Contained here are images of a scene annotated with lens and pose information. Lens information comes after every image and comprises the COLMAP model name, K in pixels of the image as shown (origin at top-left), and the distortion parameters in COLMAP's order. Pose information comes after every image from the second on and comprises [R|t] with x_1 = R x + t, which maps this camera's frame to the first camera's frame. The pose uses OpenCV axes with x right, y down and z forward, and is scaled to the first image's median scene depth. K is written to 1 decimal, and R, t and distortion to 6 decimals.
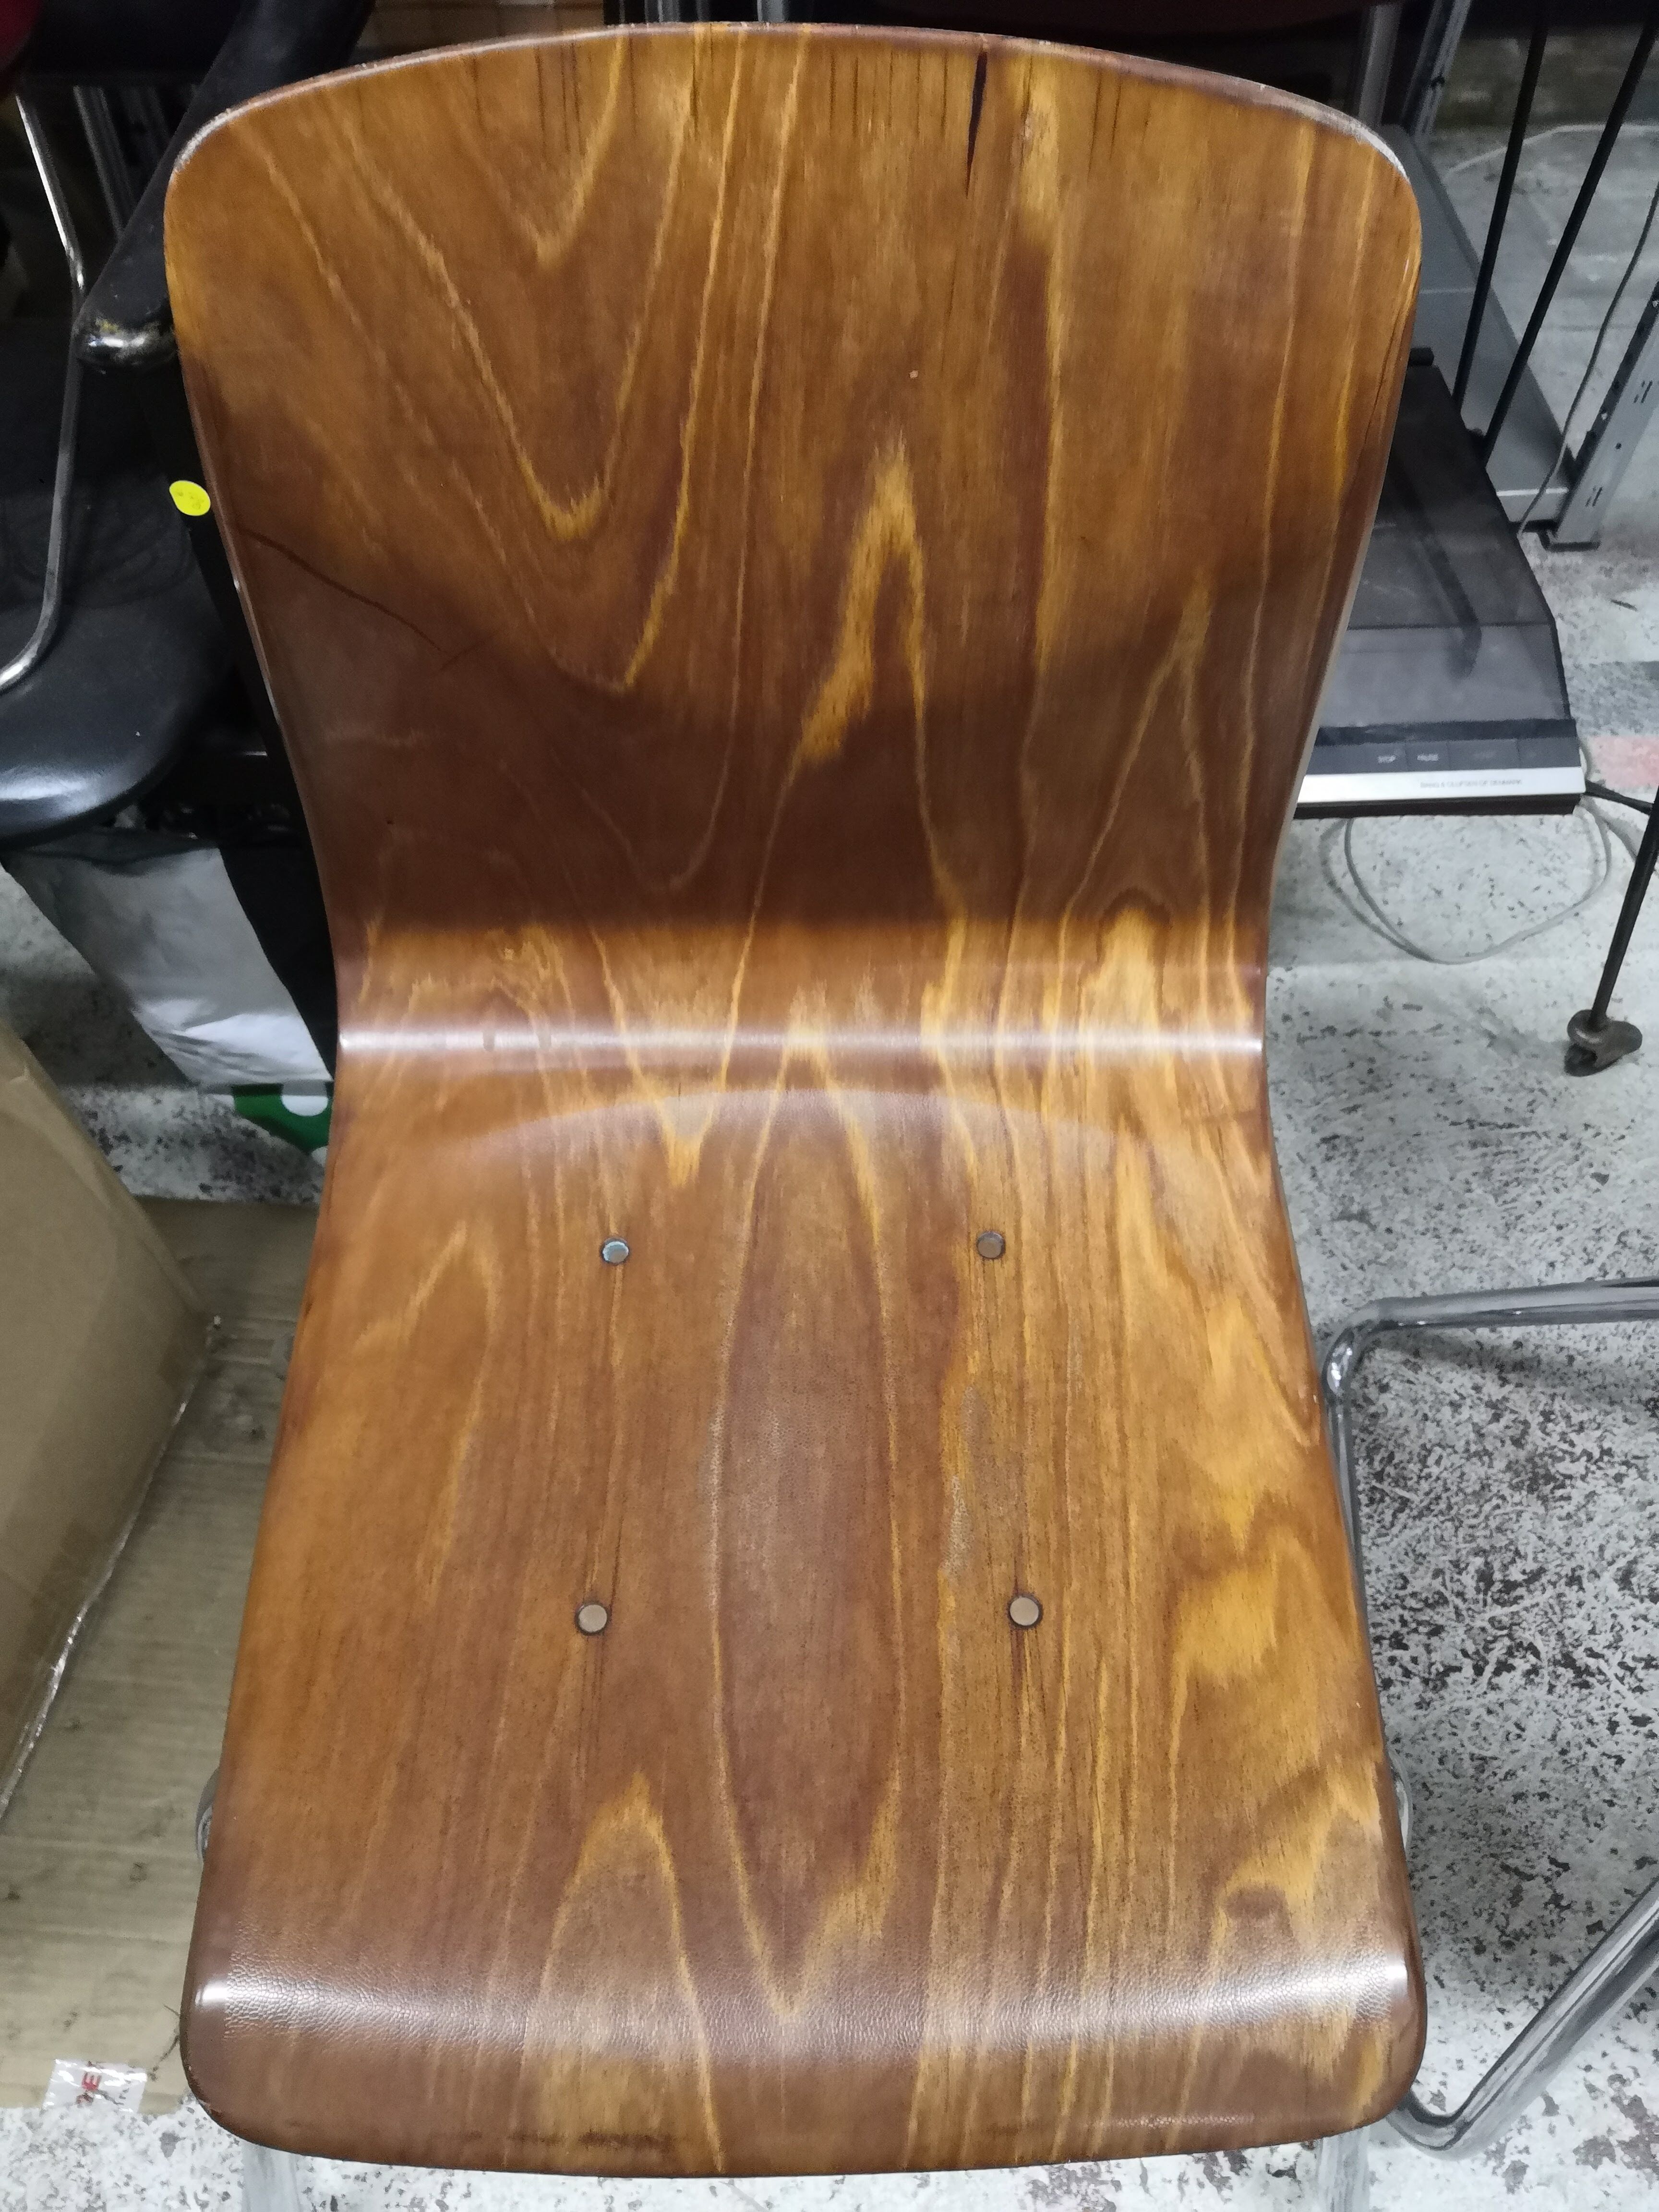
lens RADIAL K [[1748.0, 0, 829.5], [0, 1748.0, 1106.0], [0, 0, 1]] dist [-0.023477, 0.063857]
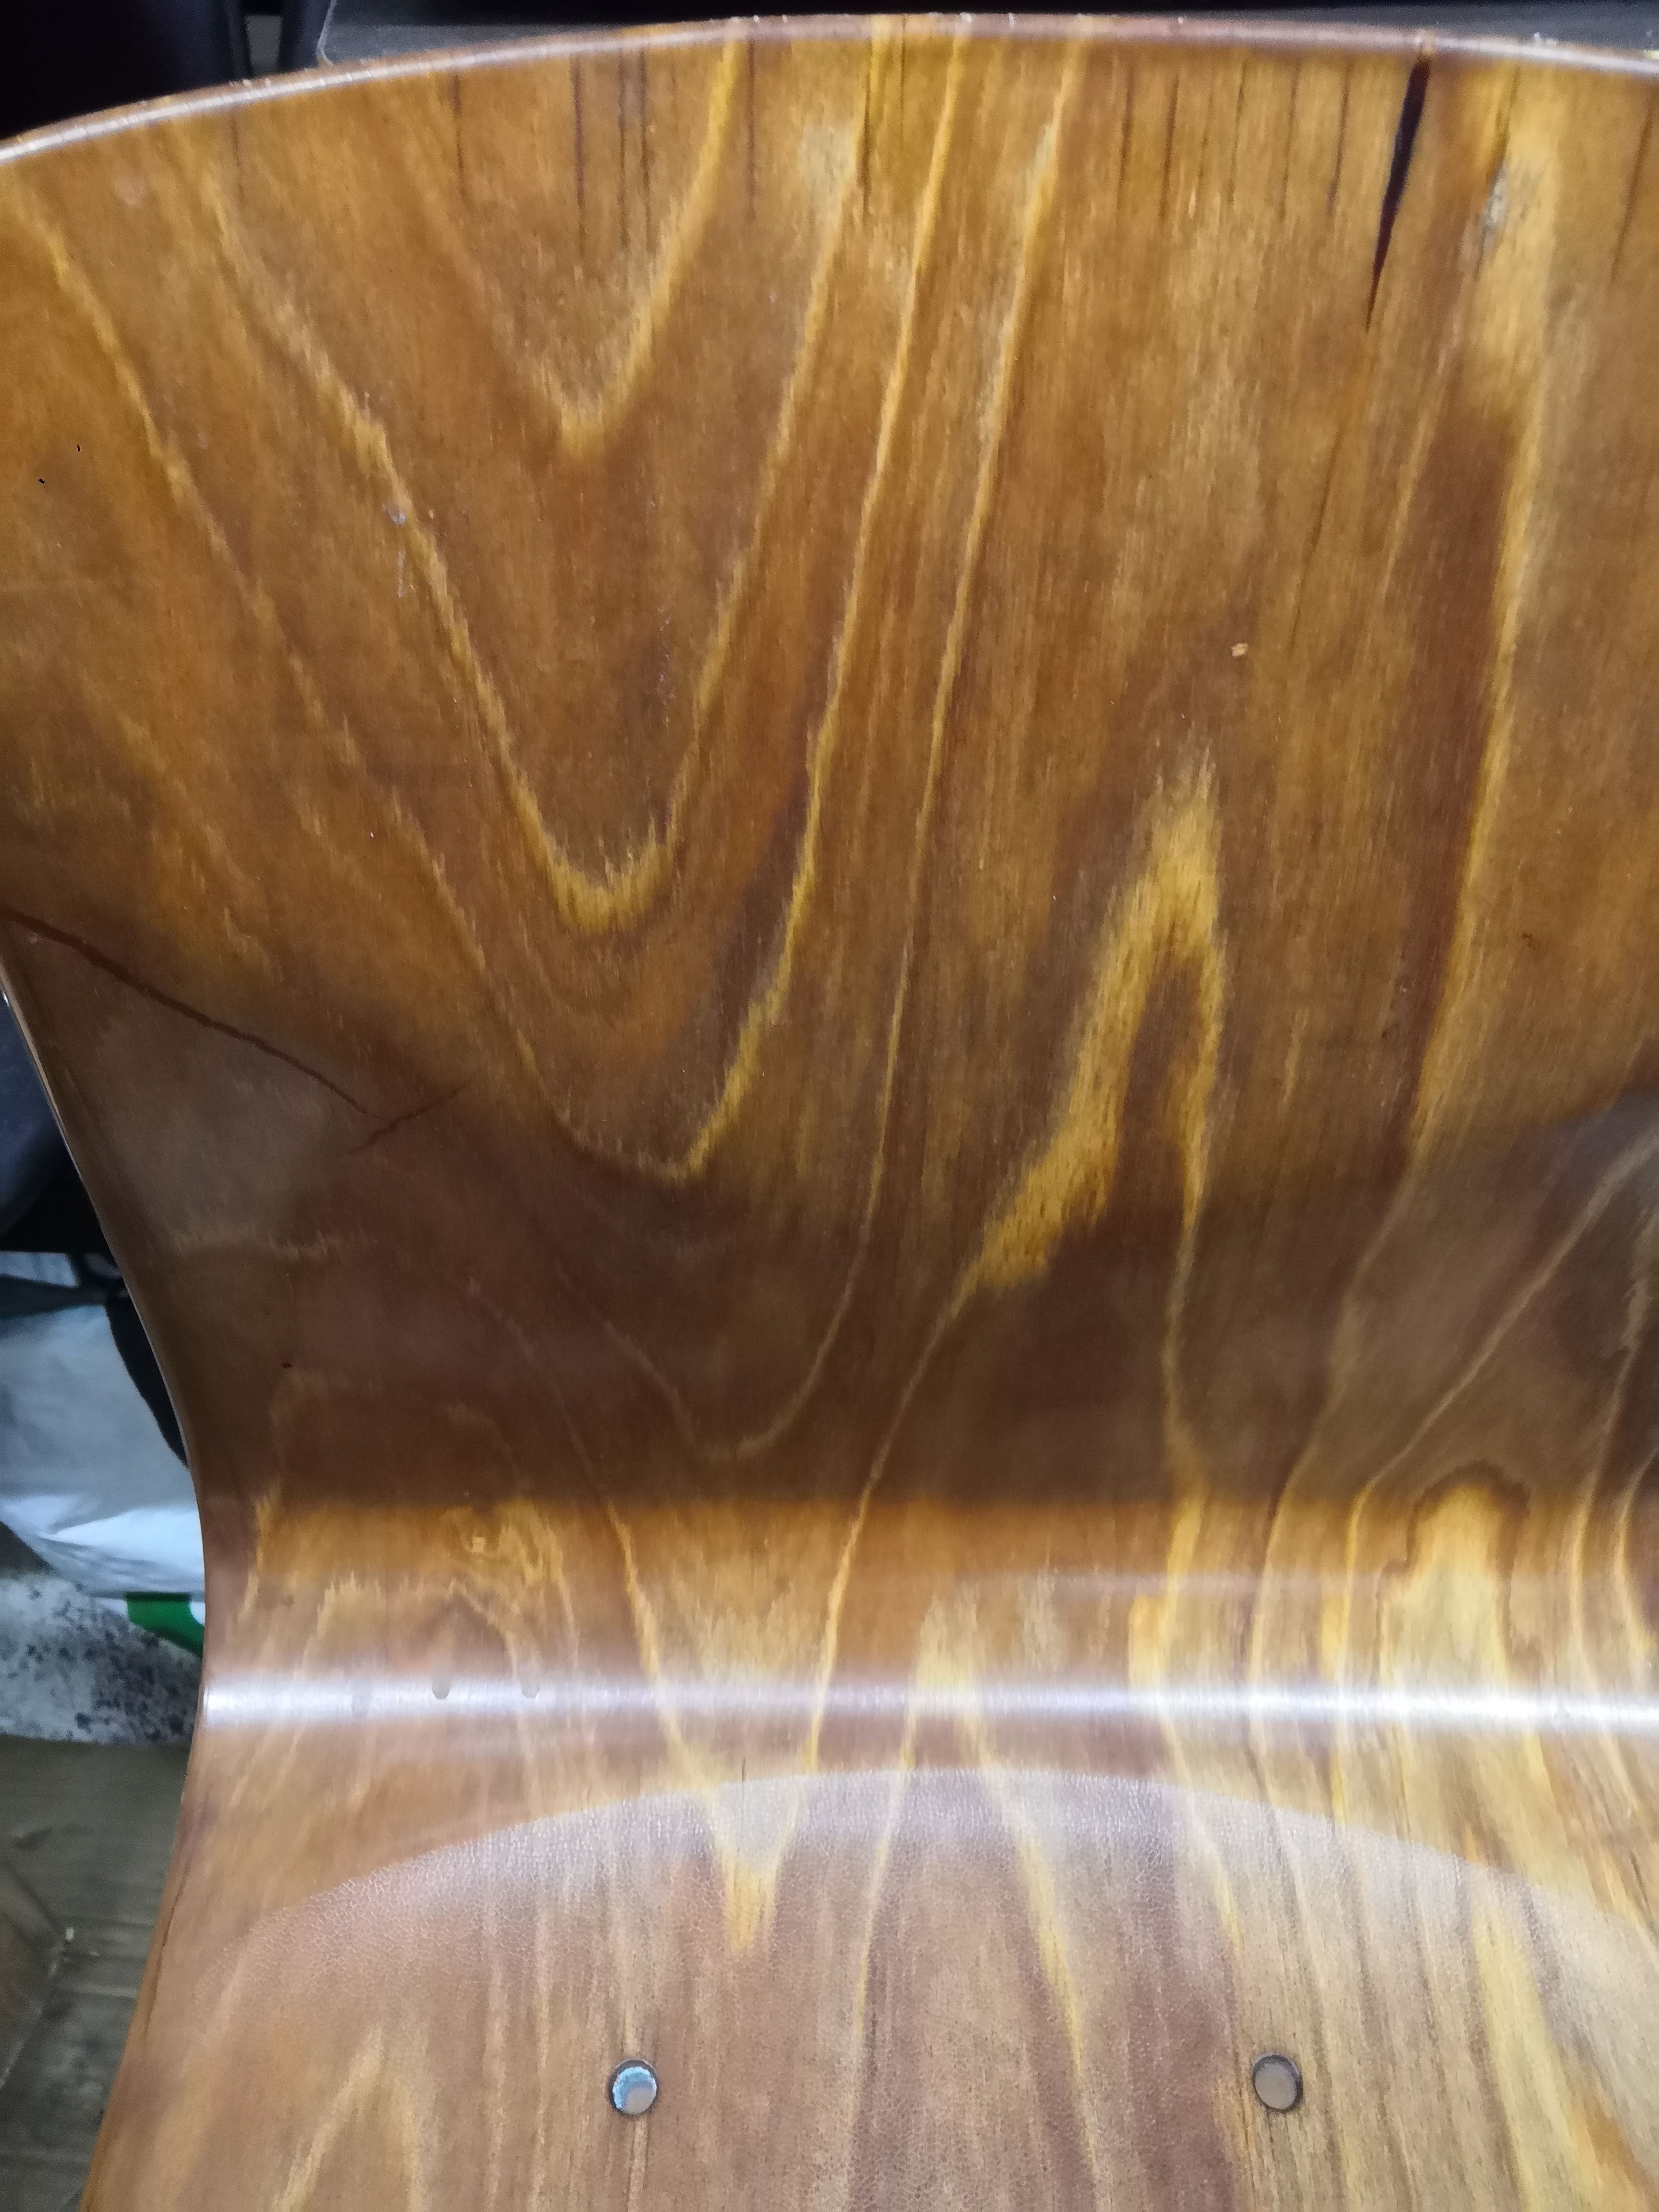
lens RADIAL K [[1745.0, 0, 832.3], [0, 1745.0, 1098.0], [0, 0, 1]] dist [-0.025942, 0.058461]
pose [[0.999969, 0.007403, -0.002717, -0.056535], [-0.007791, 0.980810, -0.194812, -0.127348], [0.001223, 0.194827, 0.980837, 0.359756]]
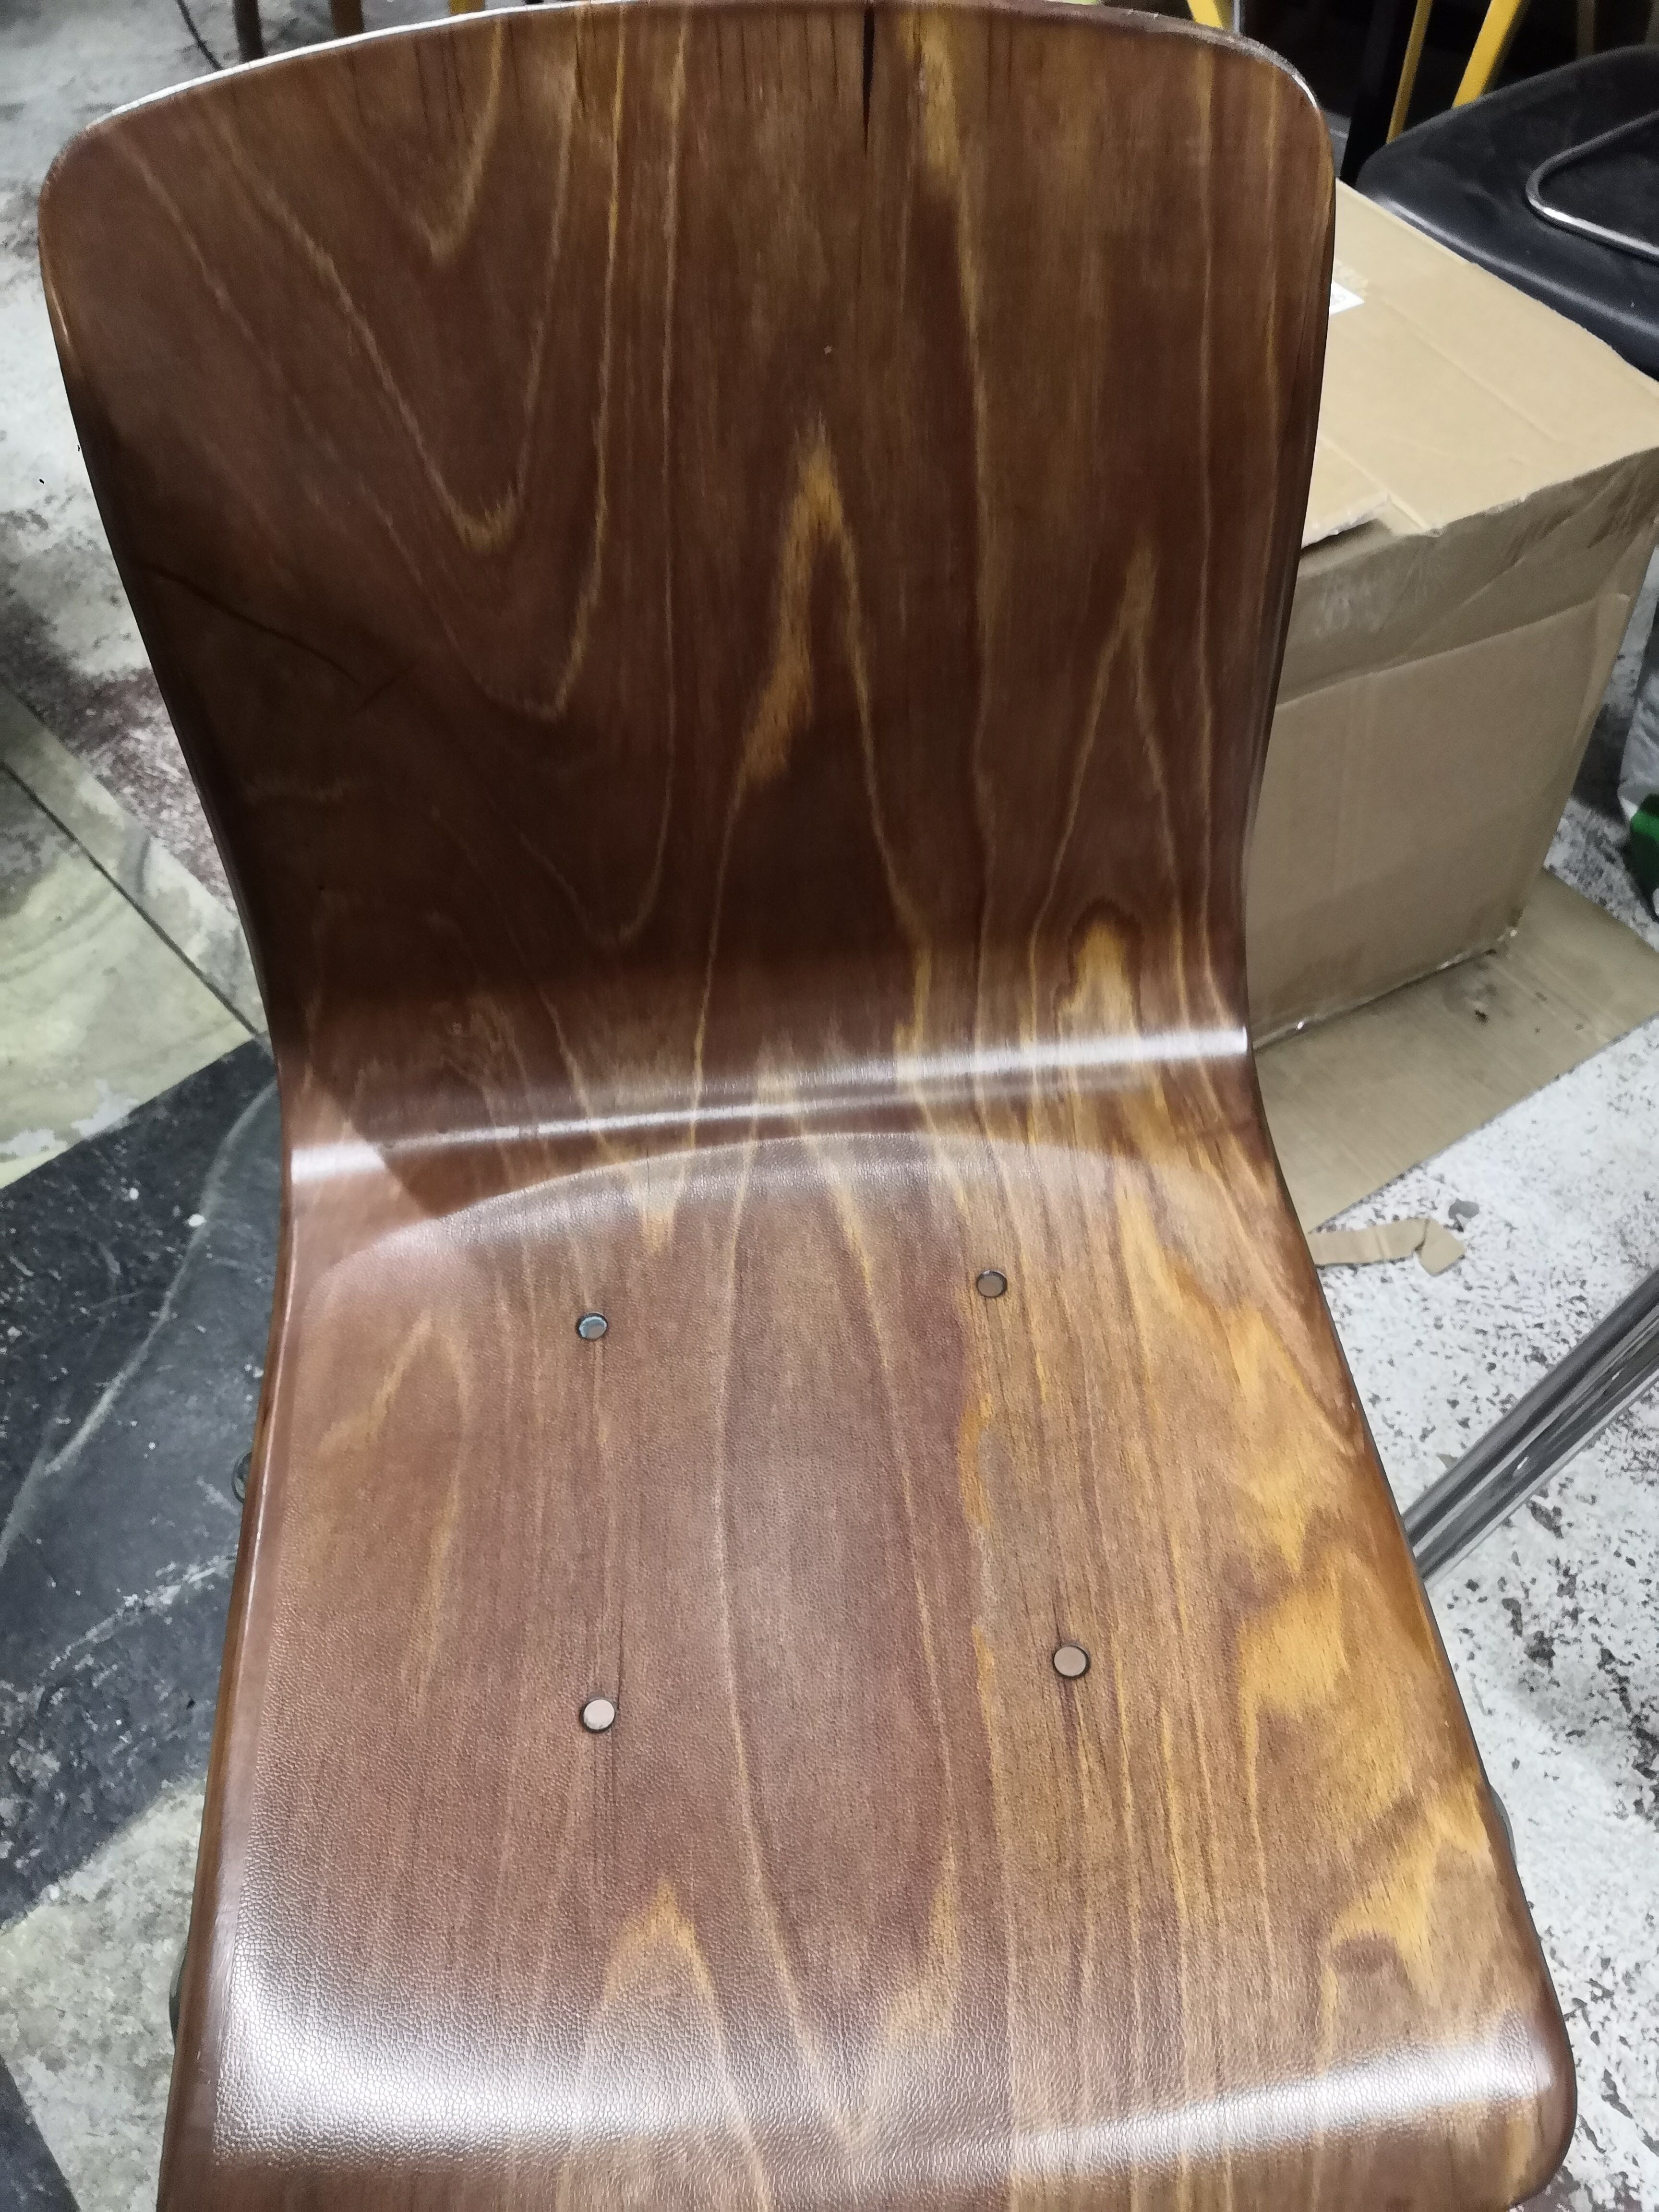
lens RADIAL K [[1748.0, 0, 829.5], [0, 1748.0, 1106.0], [0, 0, 1]] dist [-0.023477, 0.063857]
pose [[0.995680, -0.089216, 0.025724, -0.009888], [0.091340, 0.990911, -0.098752, 0.069163], [-0.016680, 0.100675, 0.994780, 0.055554]]
